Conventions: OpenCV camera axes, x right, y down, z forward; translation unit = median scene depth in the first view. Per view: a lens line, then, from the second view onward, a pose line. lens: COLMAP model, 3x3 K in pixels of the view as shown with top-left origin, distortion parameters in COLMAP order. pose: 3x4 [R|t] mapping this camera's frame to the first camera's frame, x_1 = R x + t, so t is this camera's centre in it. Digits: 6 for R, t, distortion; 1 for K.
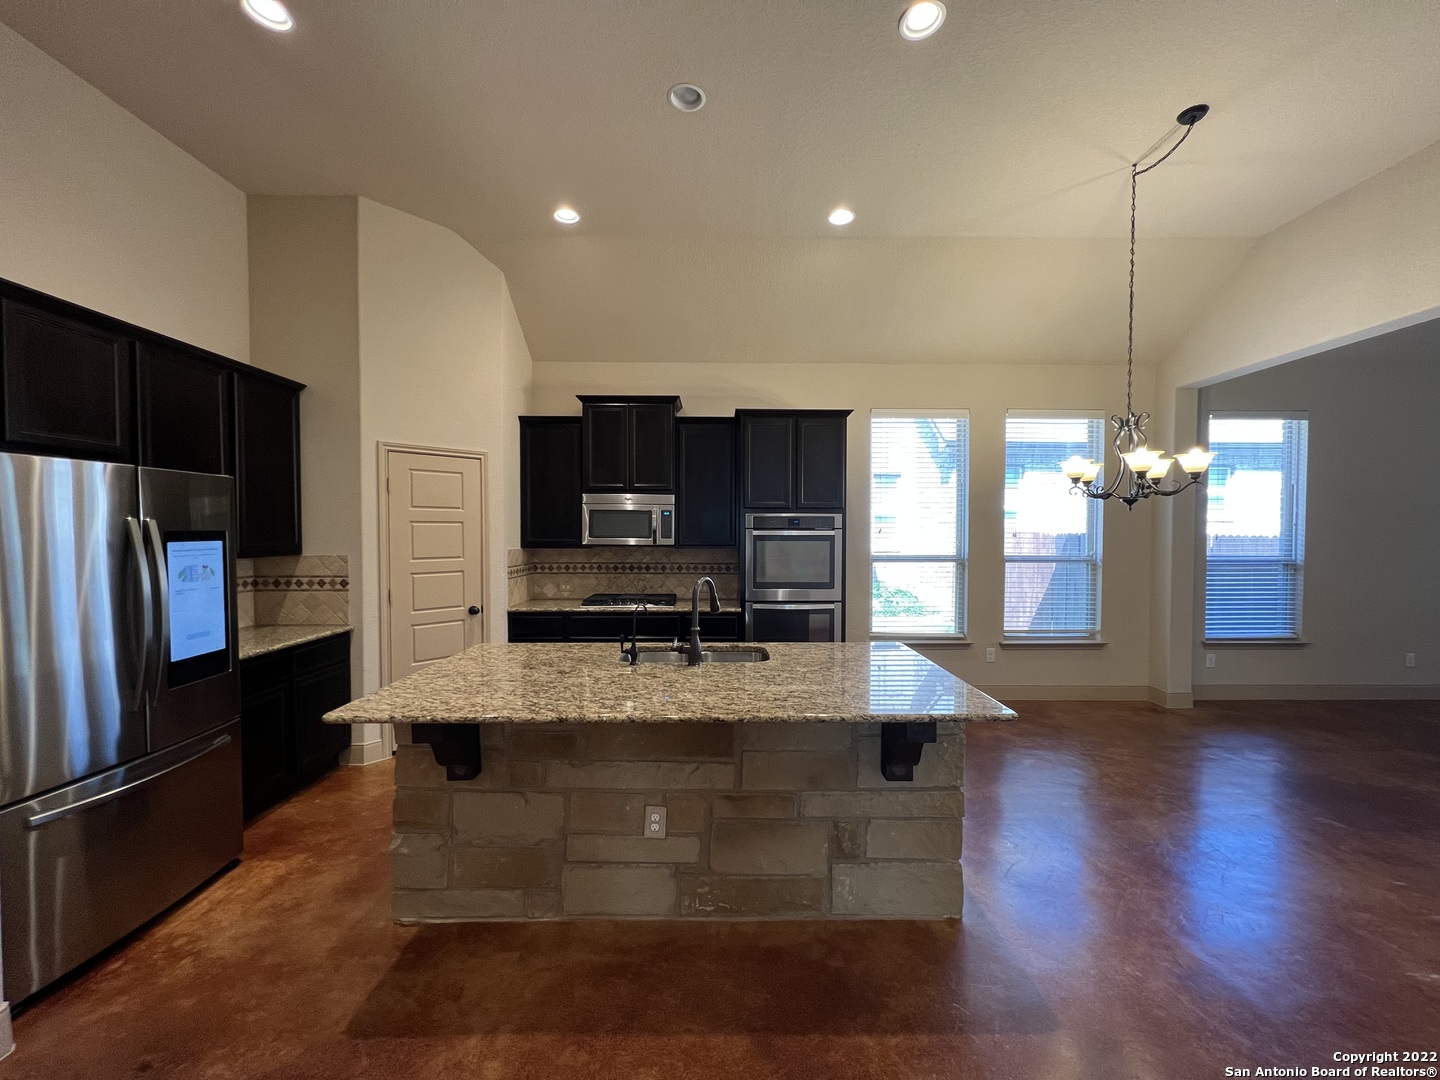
lens RADIAL K [[573.7, 0, 727.1], [0, 573.7, 541.6], [0, 0, 1]] dist [-0.001268, 0.000213]
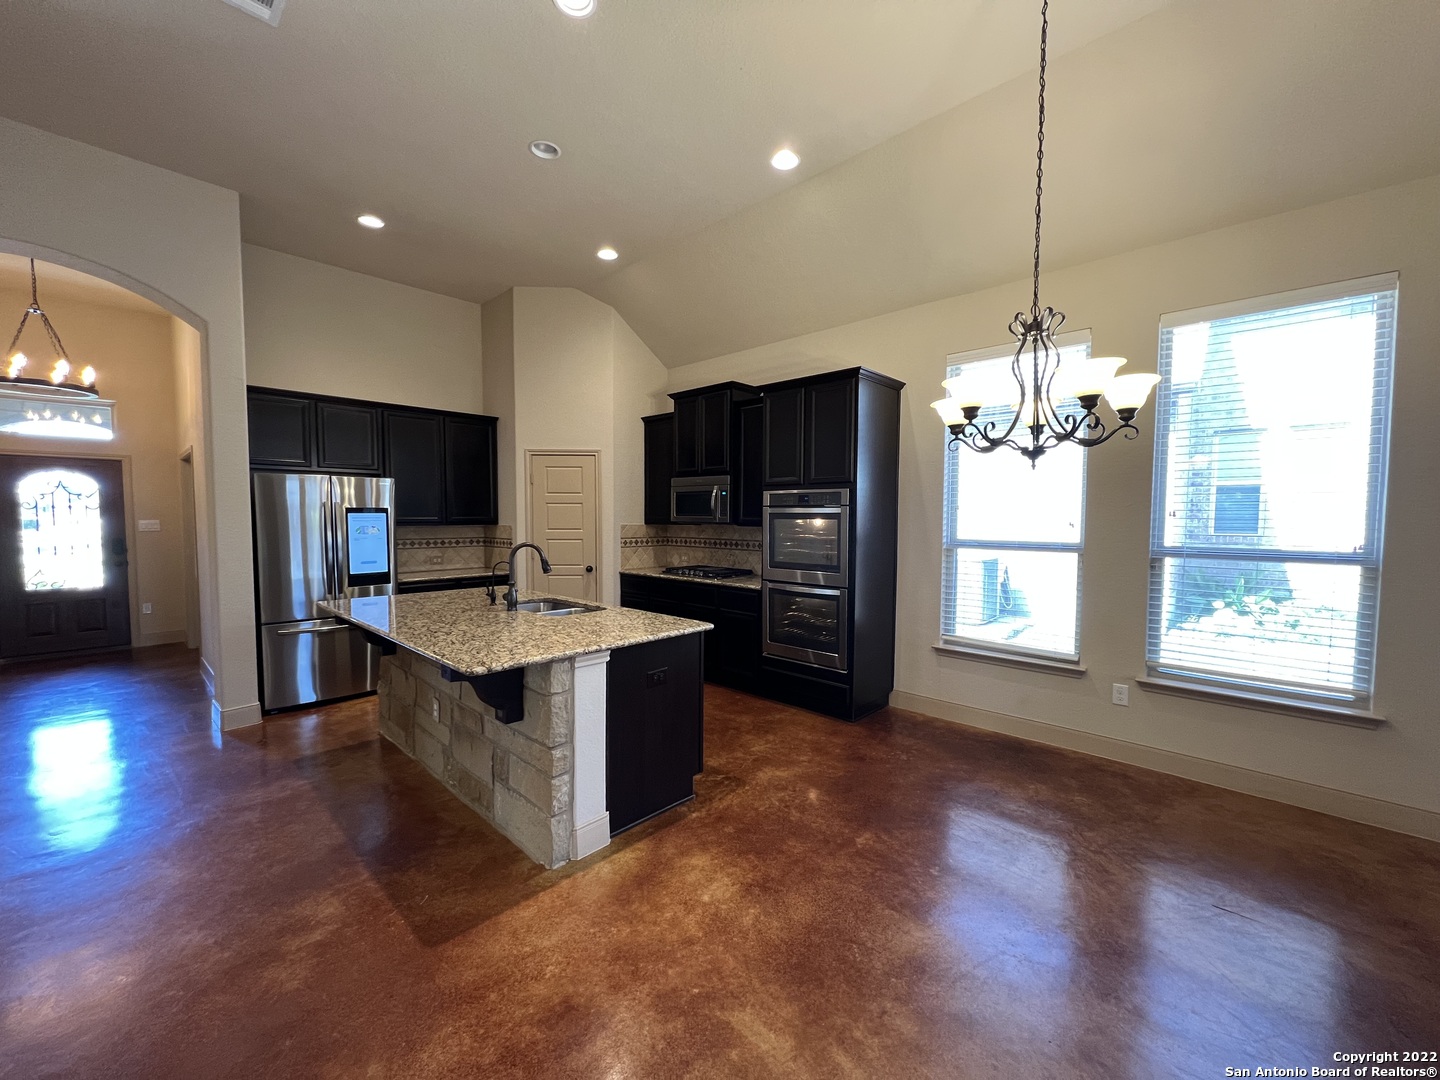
lens RADIAL K [[573.7, 0, 725.4], [0, 573.7, 543.7], [0, 0, 1]] dist [-0.001268, 0.000213]
pose [[0.719401, 0.035539, -0.693685, 0.671600], [-0.015697, 0.999267, 0.034915, 0.008142], [0.694418, -0.014228, 0.719431, 0.237176]]
